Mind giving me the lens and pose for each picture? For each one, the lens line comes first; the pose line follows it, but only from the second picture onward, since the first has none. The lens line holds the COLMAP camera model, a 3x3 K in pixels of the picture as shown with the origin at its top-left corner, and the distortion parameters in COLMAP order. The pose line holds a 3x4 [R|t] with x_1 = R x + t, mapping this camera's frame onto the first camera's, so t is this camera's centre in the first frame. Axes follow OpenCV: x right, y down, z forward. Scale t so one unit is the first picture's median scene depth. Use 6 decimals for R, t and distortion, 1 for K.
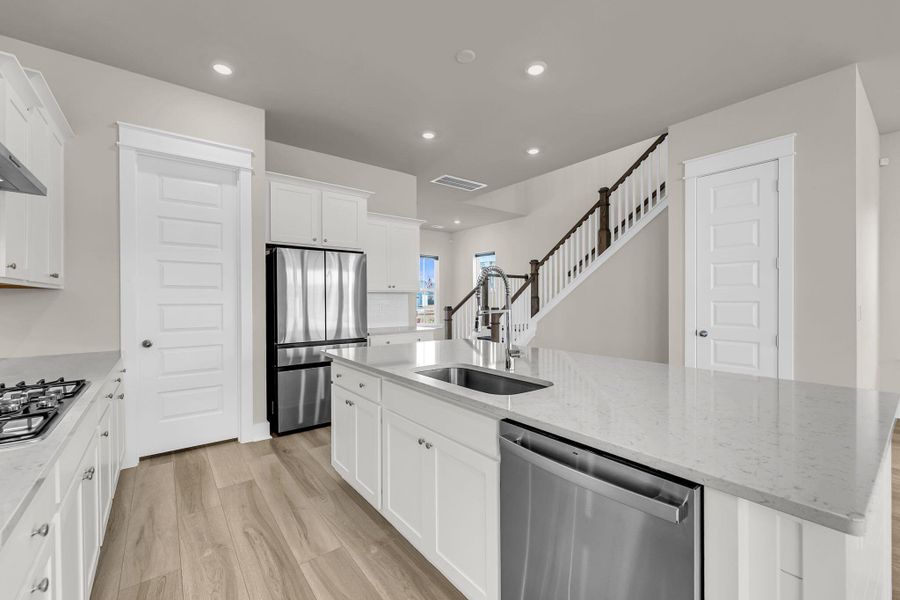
lens RADIAL K [[373.3, 0, 452.1], [0, 373.3, 299.9], [0, 0, 1]] dist [0.004965, -0.000382]
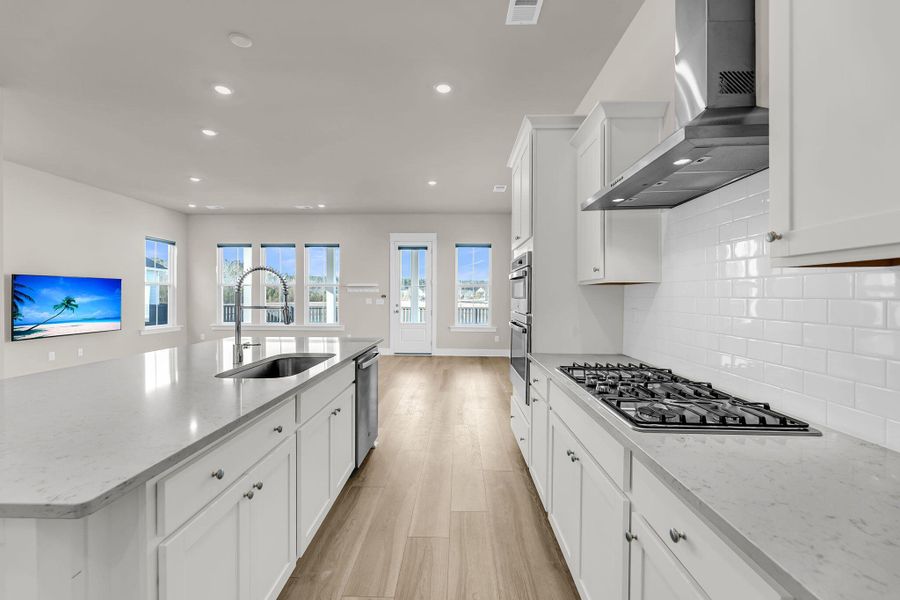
lens RADIAL K [[366.7, 0, 449.8], [0, 366.7, 296.6], [0, 0, 1]] dist [0.001390, 0.000128]
pose [[-0.770552, 0.000108, 0.637377, -0.647388], [0.000813, 0.999999, 0.000813, 0.000542], [-0.637376, 0.001145, -0.770552, 0.965196]]
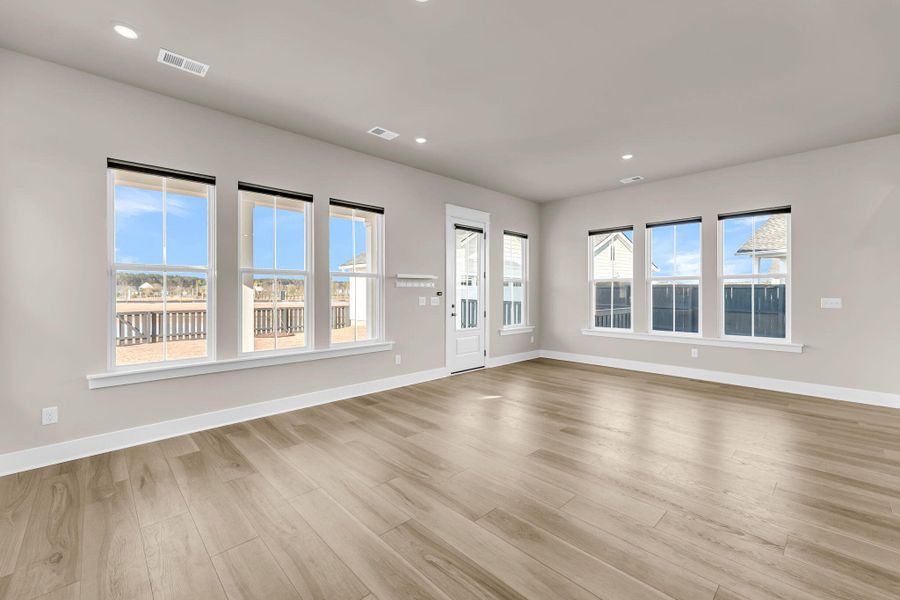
lens RADIAL K [[373.3, 0, 448.5], [0, 373.3, 293.7], [0, 0, 1]] dist [0.004965, -0.000382]
pose [[-0.995177, 0.006484, -0.097885, 1.605421], [0.006073, 0.999971, 0.004495, -0.006970], [0.097911, 0.003879, -0.995188, 1.097685]]
